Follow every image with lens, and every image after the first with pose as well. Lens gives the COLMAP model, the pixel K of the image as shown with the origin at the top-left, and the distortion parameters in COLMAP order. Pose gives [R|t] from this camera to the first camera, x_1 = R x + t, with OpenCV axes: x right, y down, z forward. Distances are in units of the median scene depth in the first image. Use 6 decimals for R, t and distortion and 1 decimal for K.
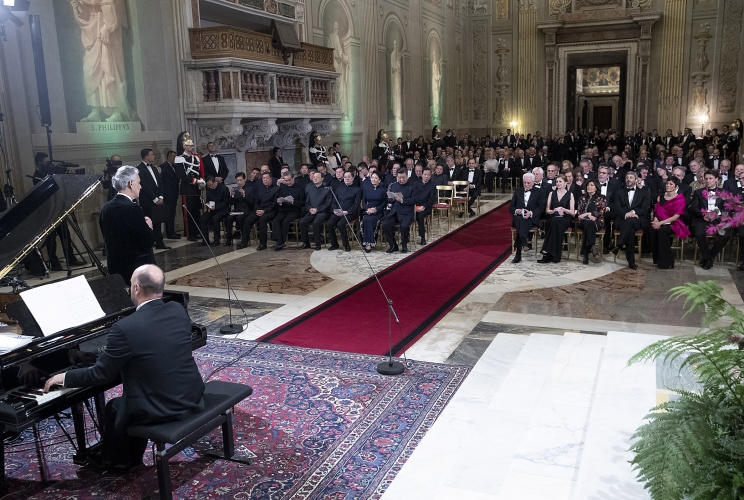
lens RADIAL K [[656.8, 0, 387.8], [0, 656.8, 229.6], [0, 0, 1]] dist [0.001531, 0.008182]
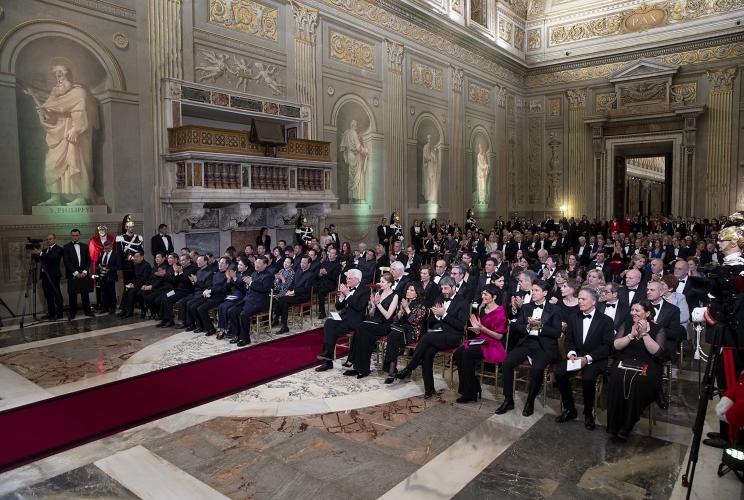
lens RADIAL K [[517.9, 0, 370.6], [0, 517.9, 230.0], [0, 0, 1]] dist [-0.091810, 0.073633]
pose [[0.956053, 0.027426, -0.291908, 0.280726], [-0.058744, 0.993345, -0.099068, -0.045233], [0.287249, 0.111862, 0.951302, 0.210417]]
